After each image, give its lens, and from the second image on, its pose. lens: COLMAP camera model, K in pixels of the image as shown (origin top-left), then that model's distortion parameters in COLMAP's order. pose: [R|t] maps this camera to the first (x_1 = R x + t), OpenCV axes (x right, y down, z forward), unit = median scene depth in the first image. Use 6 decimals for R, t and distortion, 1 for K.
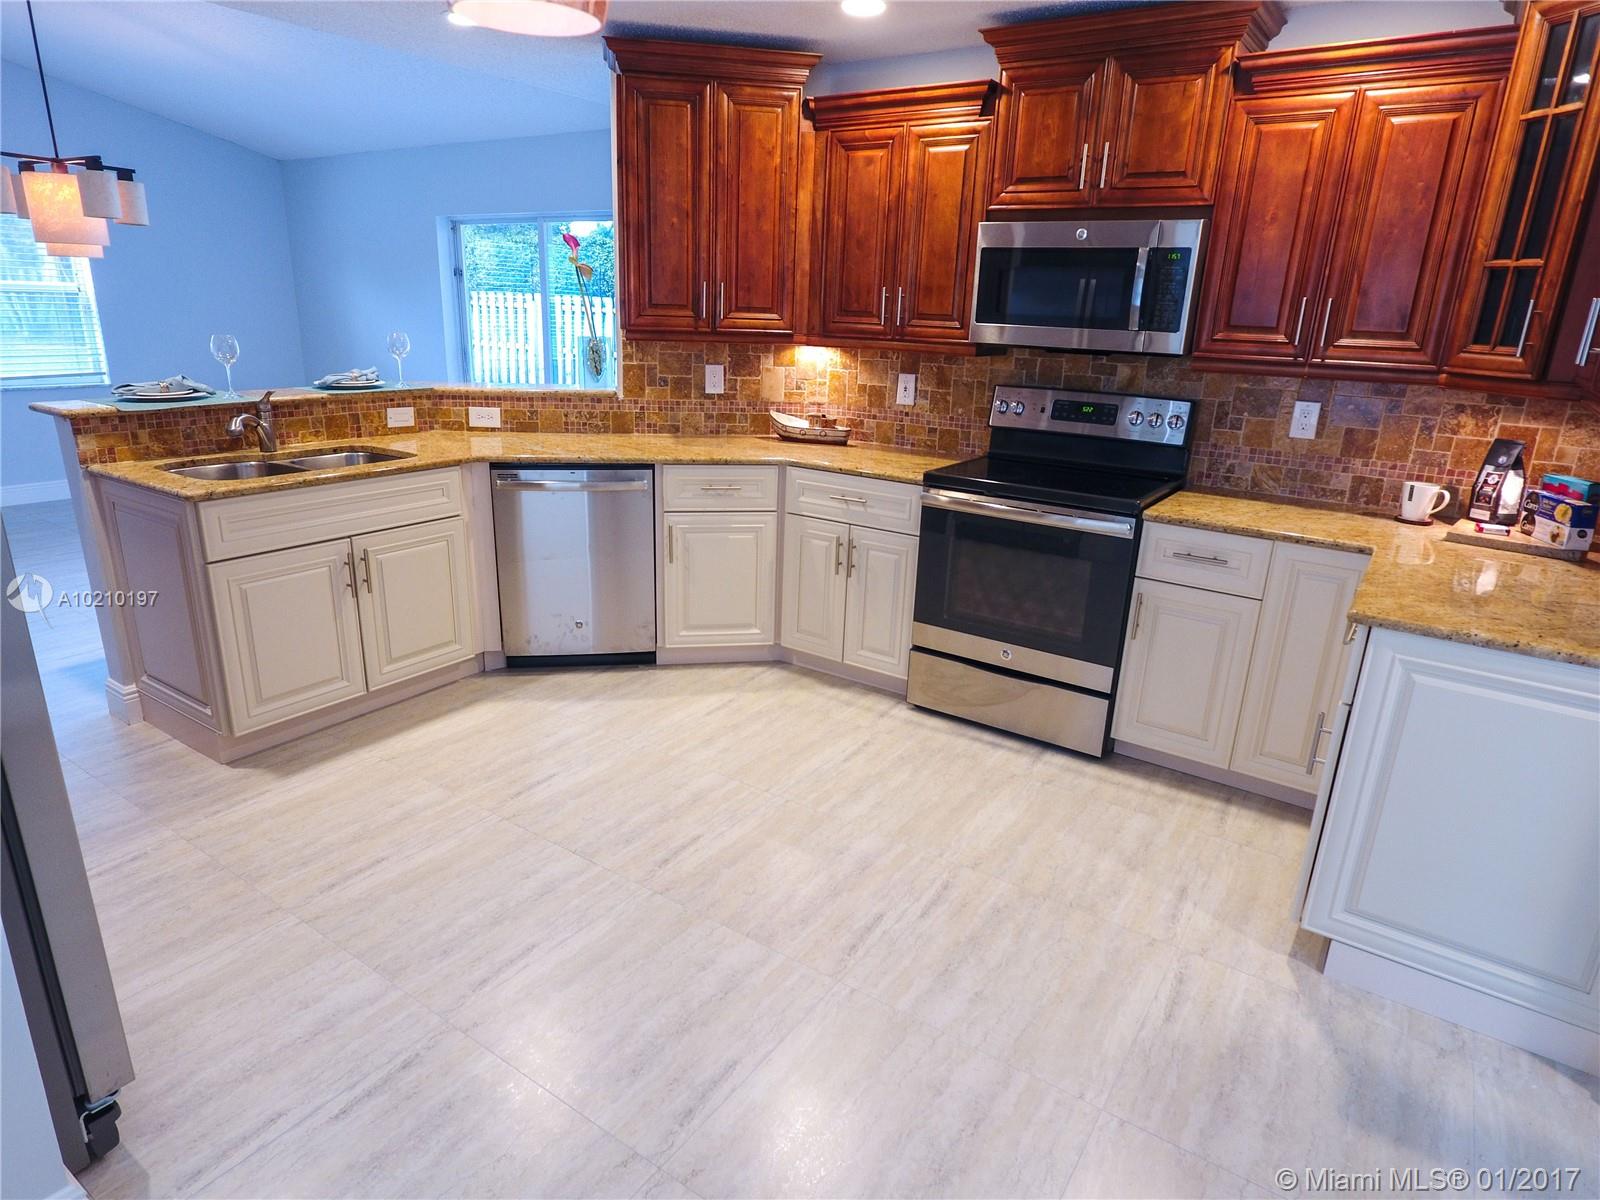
lens RADIAL K [[935.3, 0, 800.0], [0, 935.3, 600.0], [0, 0, 1]] dist [-0.000483, -0.001077]
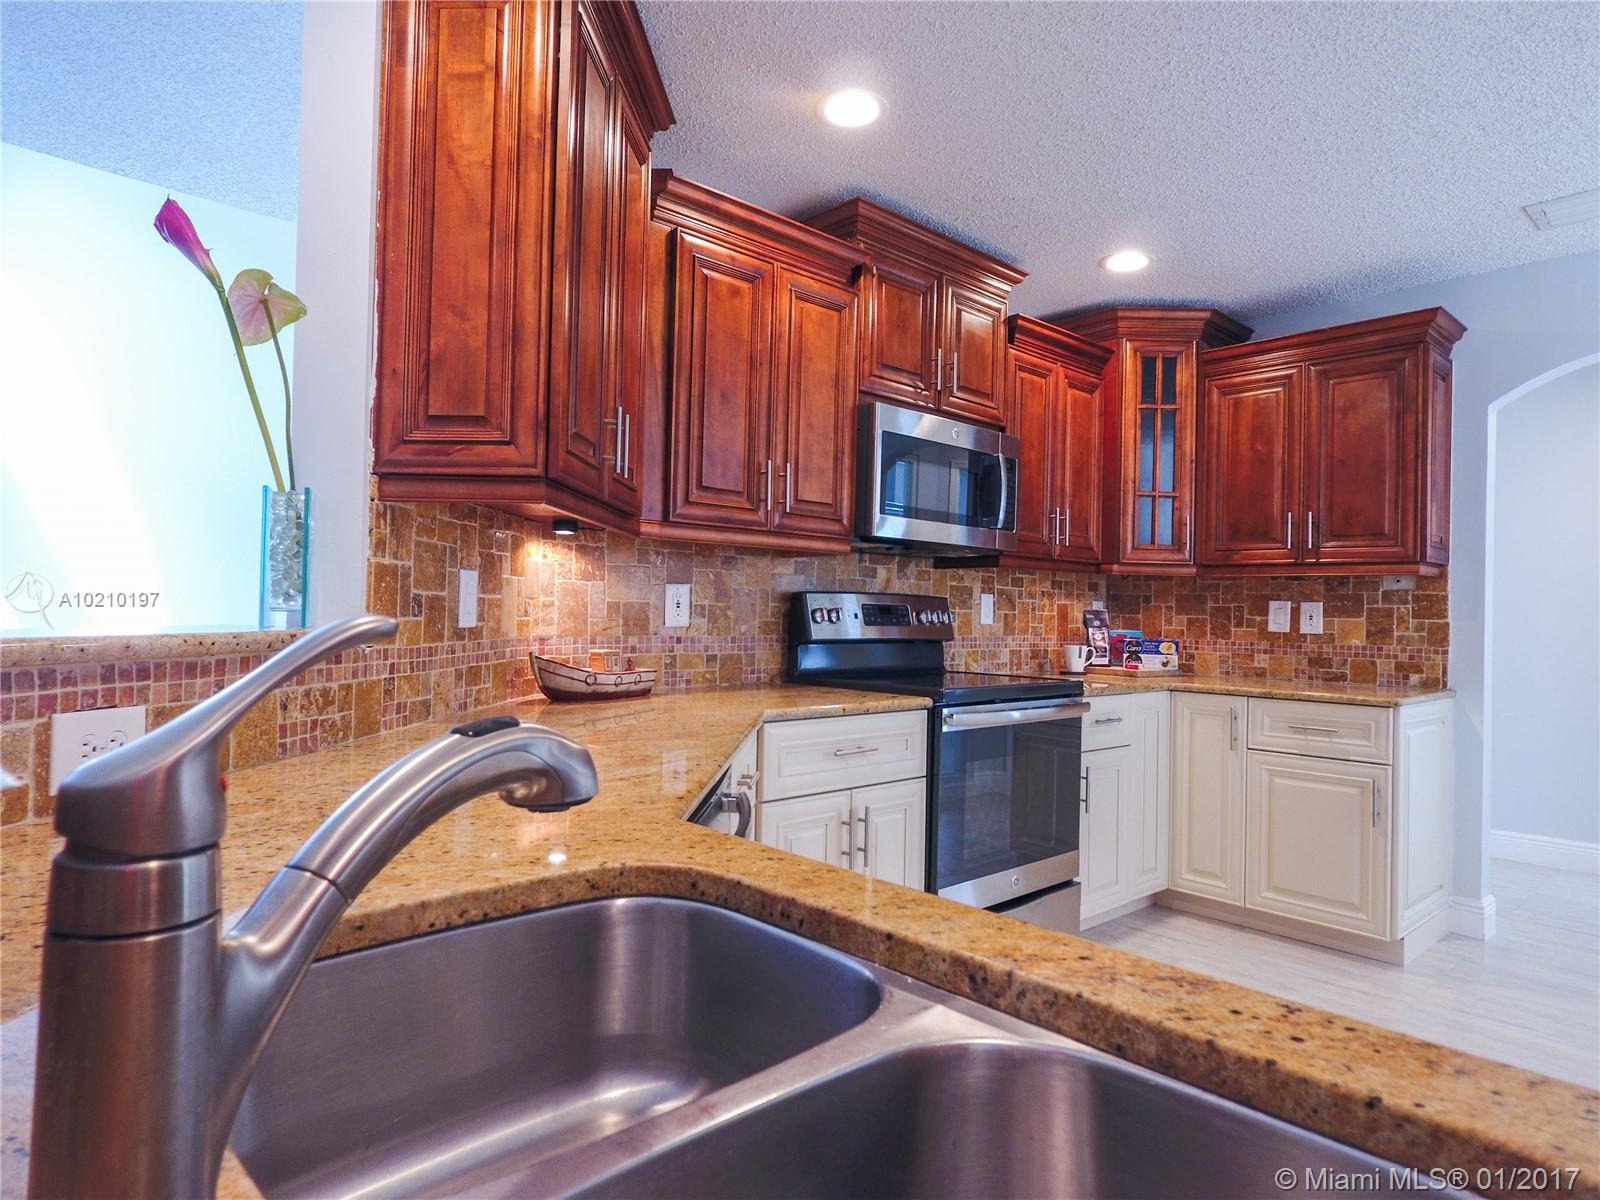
lens RADIAL K [[935.3, 0, 800.0], [0, 935.3, 600.0], [0, 0, 1]] dist [-0.000483, -0.001077]
pose [[0.230243, -0.016989, 0.972985, -0.545888], [0.281785, 0.958176, -0.049950, -0.168331], [-0.931442, 0.285674, 0.225401, 0.755903]]
